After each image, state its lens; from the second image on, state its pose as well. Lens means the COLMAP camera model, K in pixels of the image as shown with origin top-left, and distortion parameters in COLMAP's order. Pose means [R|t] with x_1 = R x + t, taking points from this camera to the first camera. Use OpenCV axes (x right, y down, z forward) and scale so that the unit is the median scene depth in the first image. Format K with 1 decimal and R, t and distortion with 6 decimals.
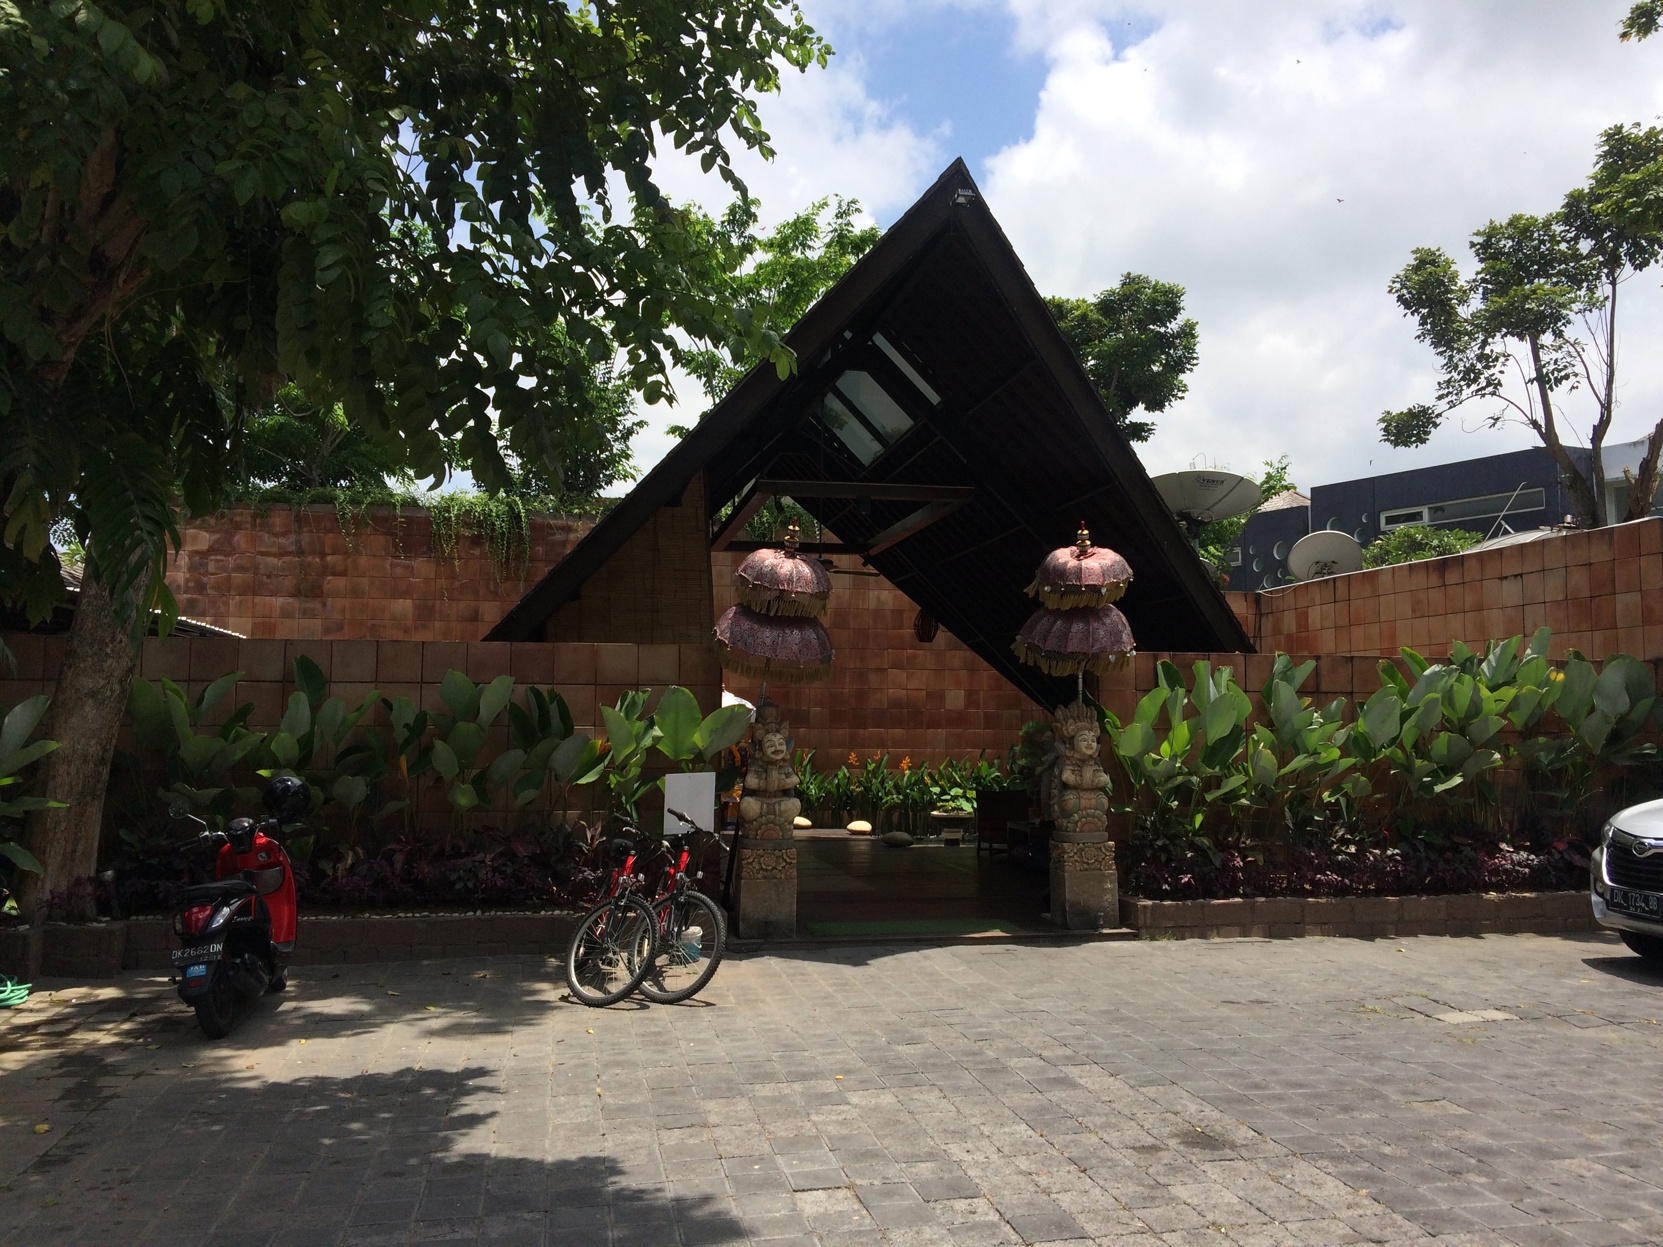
lens RADIAL K [[1433.8, 0, 833.2], [0, 1433.8, 613.2], [0, 0, 1]] dist [0.055397, -0.090625]
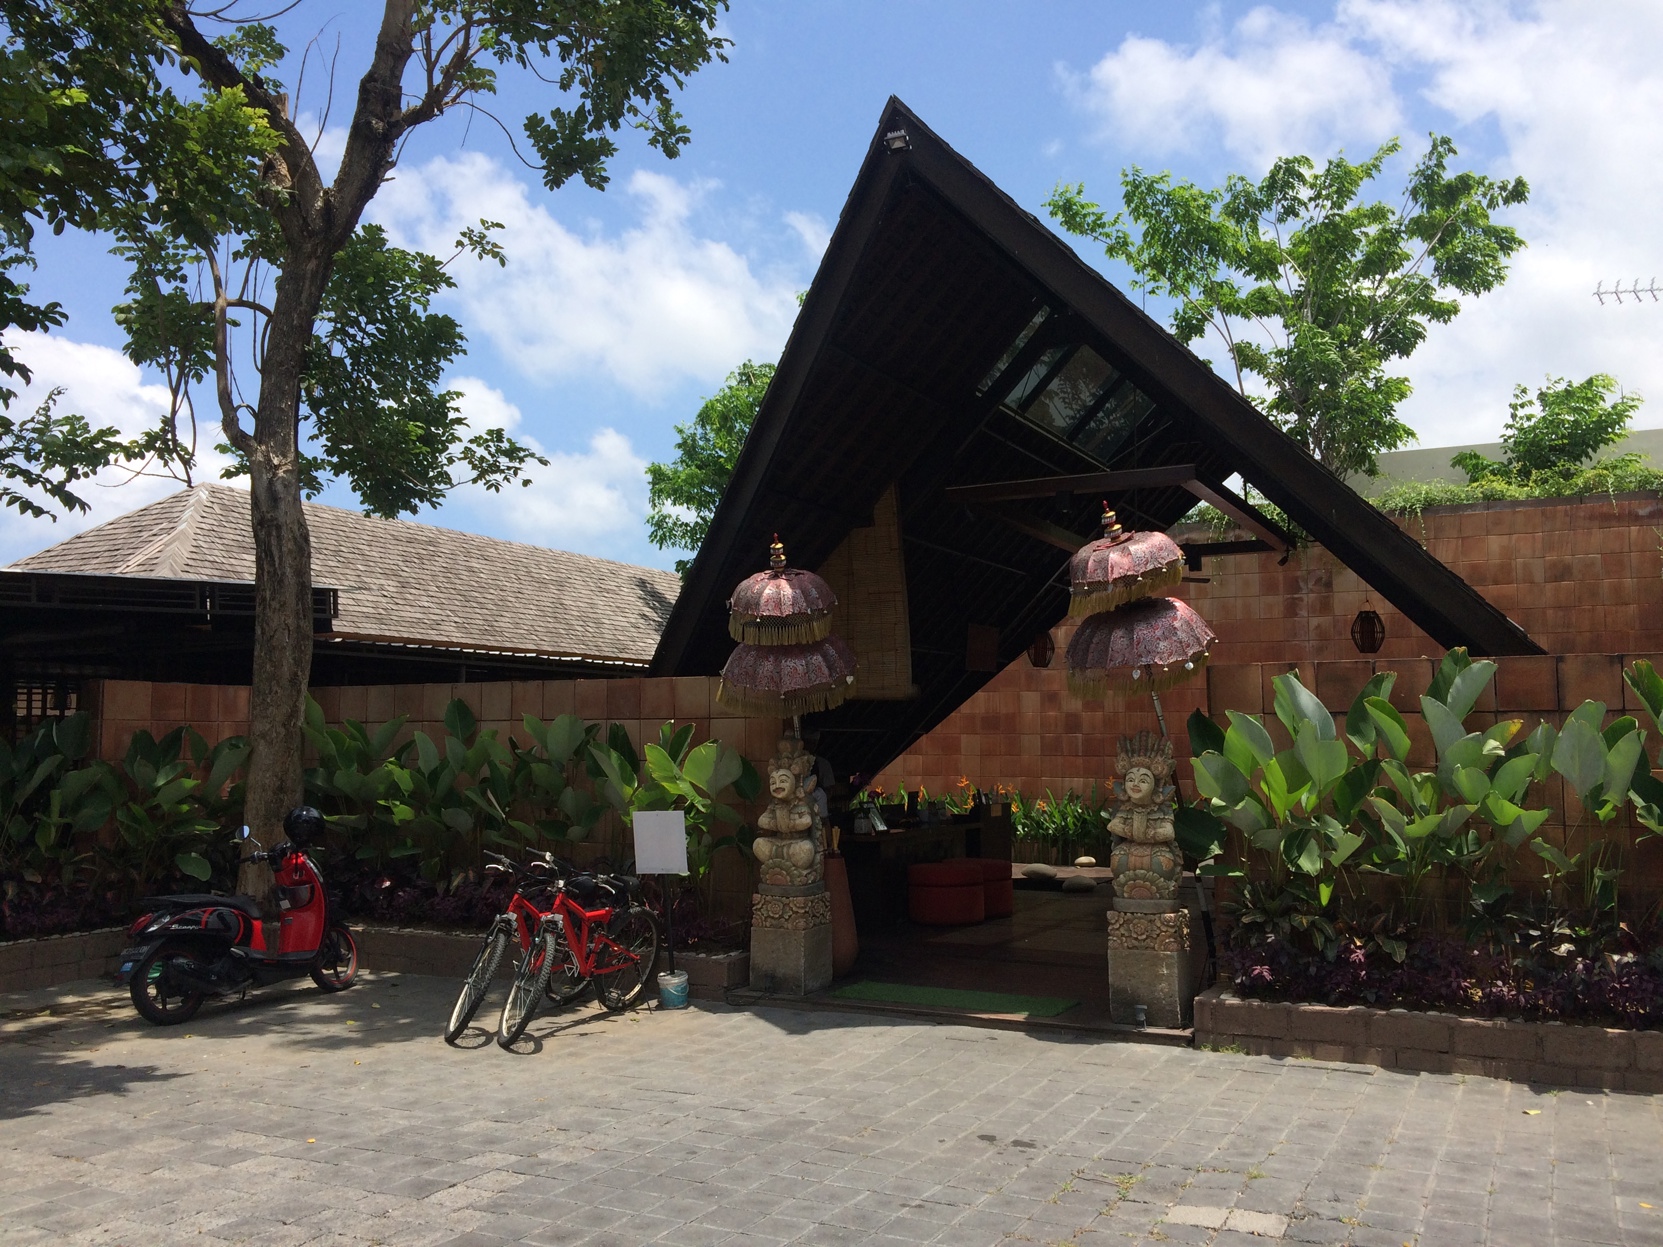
lens RADIAL K [[1433.8, 0, 805.6], [0, 1433.8, 626.1], [0, 0, 1]] dist [0.055397, -0.090625]
pose [[0.778131, -0.057078, -0.625503, 0.526435], [0.052064, 0.998297, -0.026327, 0.016470], [0.625941, -0.012080, 0.779777, 0.282139]]
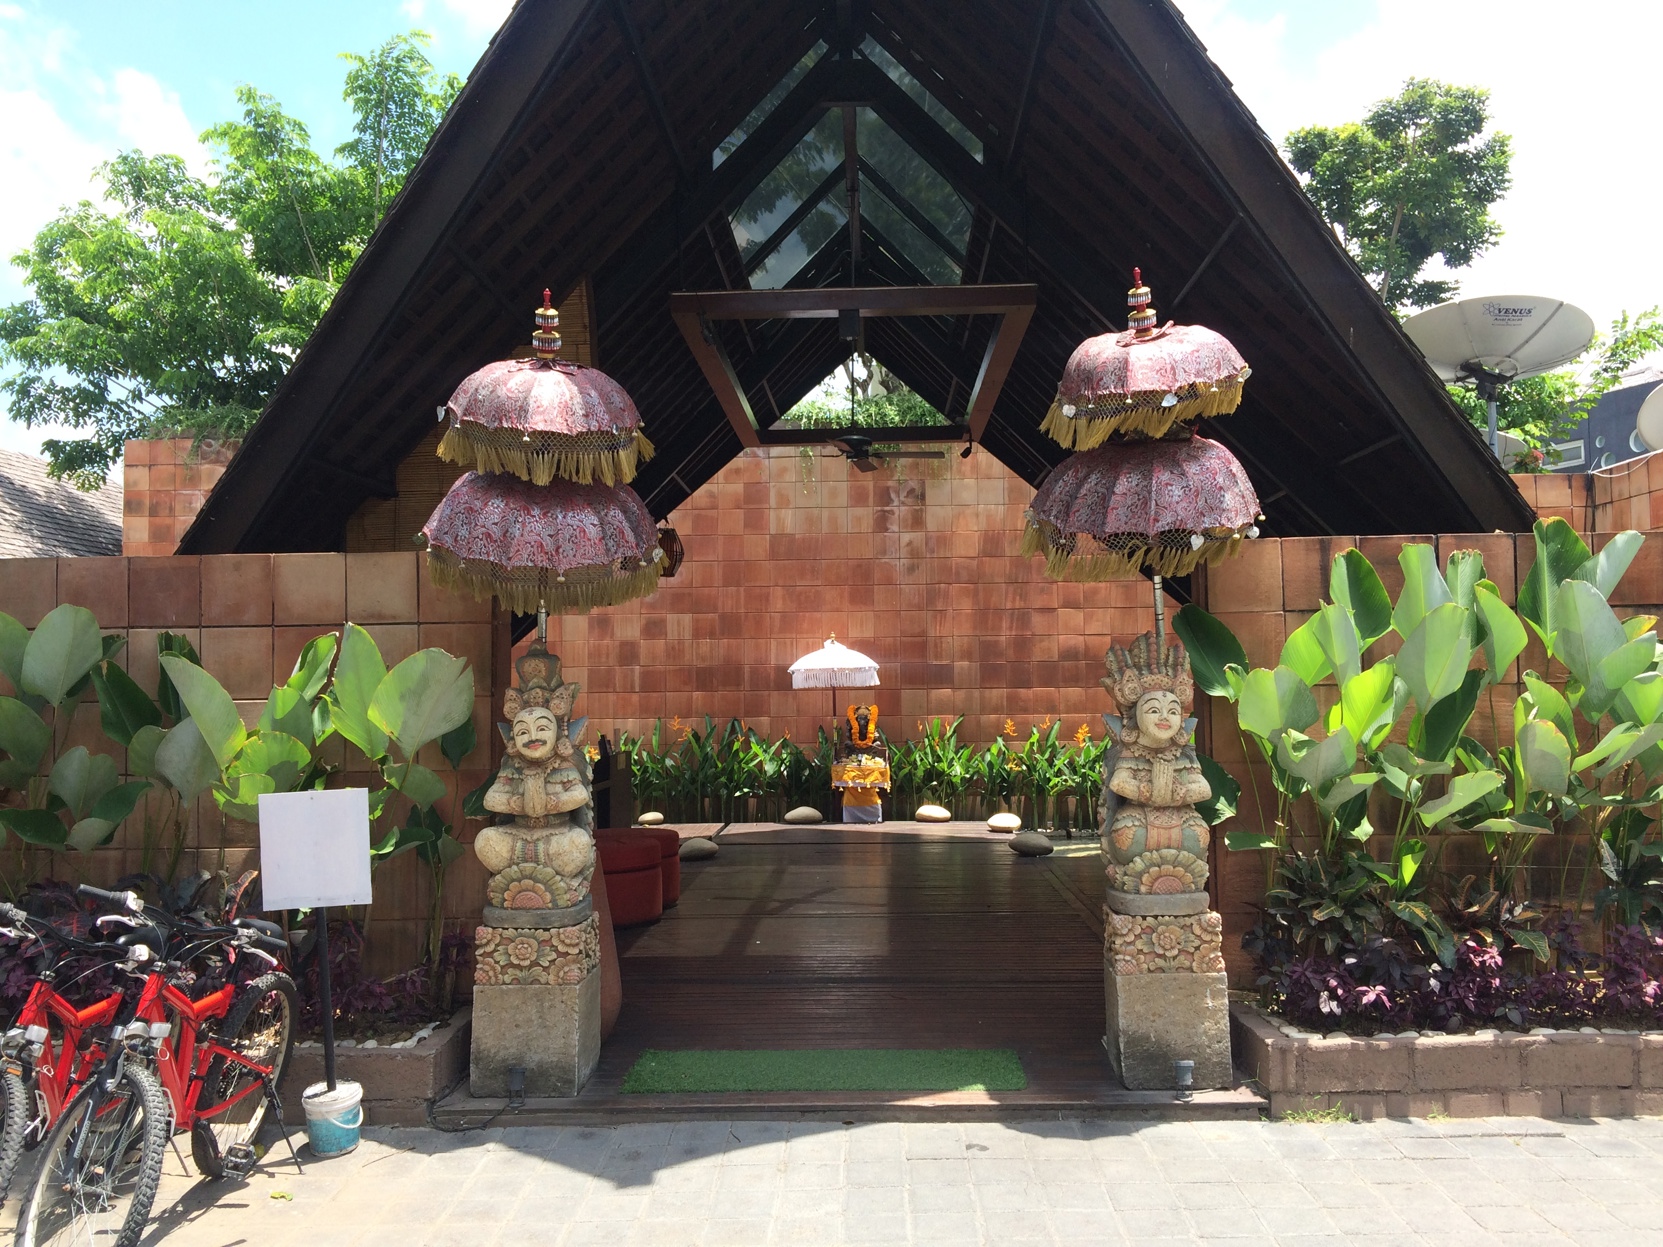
lens RADIAL K [[1433.8, 0, 843.2], [0, 1433.8, 621.1], [0, 0, 1]] dist [0.055397, -0.090625]
pose [[0.976719, -0.027871, -0.212705, 0.175596], [0.035136, 0.998919, 0.030451, 0.037888], [0.211626, -0.037216, 0.976642, 0.486609]]
